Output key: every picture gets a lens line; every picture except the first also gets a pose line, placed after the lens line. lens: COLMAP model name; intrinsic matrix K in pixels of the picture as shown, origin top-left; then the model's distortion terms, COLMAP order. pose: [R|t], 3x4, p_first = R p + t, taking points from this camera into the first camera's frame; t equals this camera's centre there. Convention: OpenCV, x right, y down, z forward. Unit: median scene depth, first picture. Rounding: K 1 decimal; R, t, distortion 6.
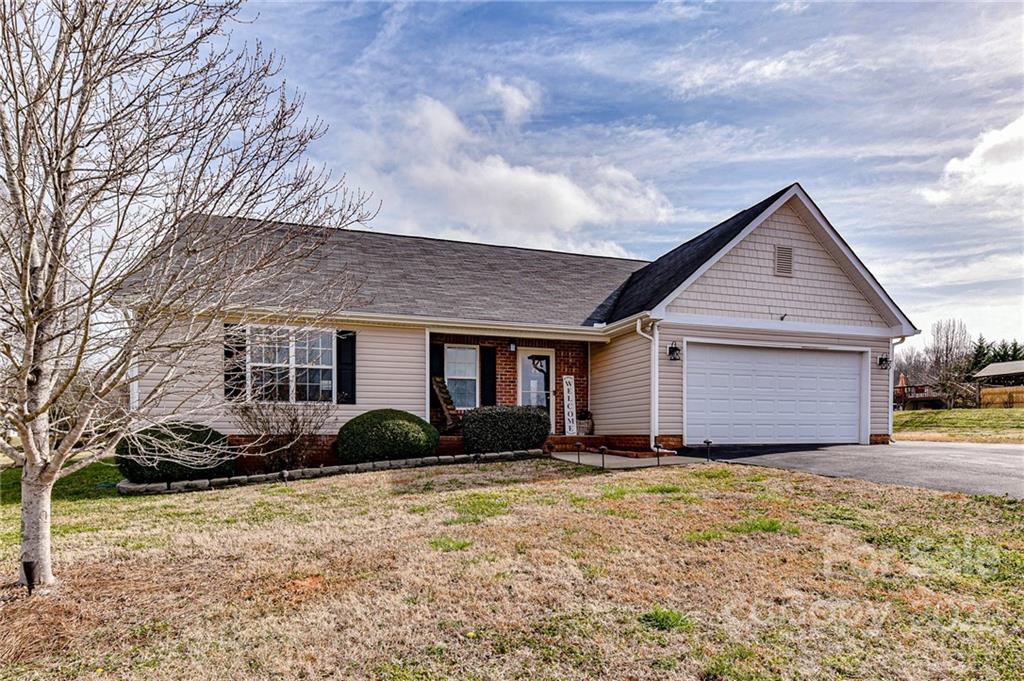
lens RADIAL K [[401.6, 0, 507.7], [0, 401.6, 338.5], [0, 0, 1]] dist [0.000911, -0.000243]
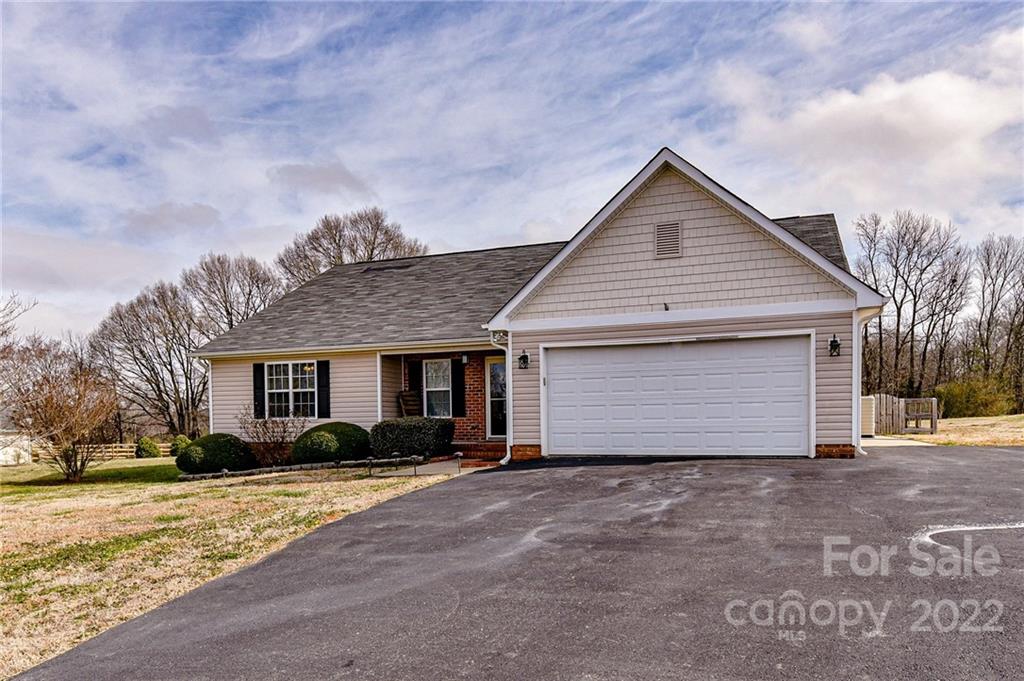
lens RADIAL K [[401.6, 0, 507.7], [0, 401.6, 338.5], [0, 0, 1]] dist [0.000911, -0.000243]
pose [[0.903691, -0.102284, -0.415789, 0.696090], [0.103893, 0.994410, -0.018819, -0.004775], [0.415390, -0.026191, 0.909266, 0.079451]]
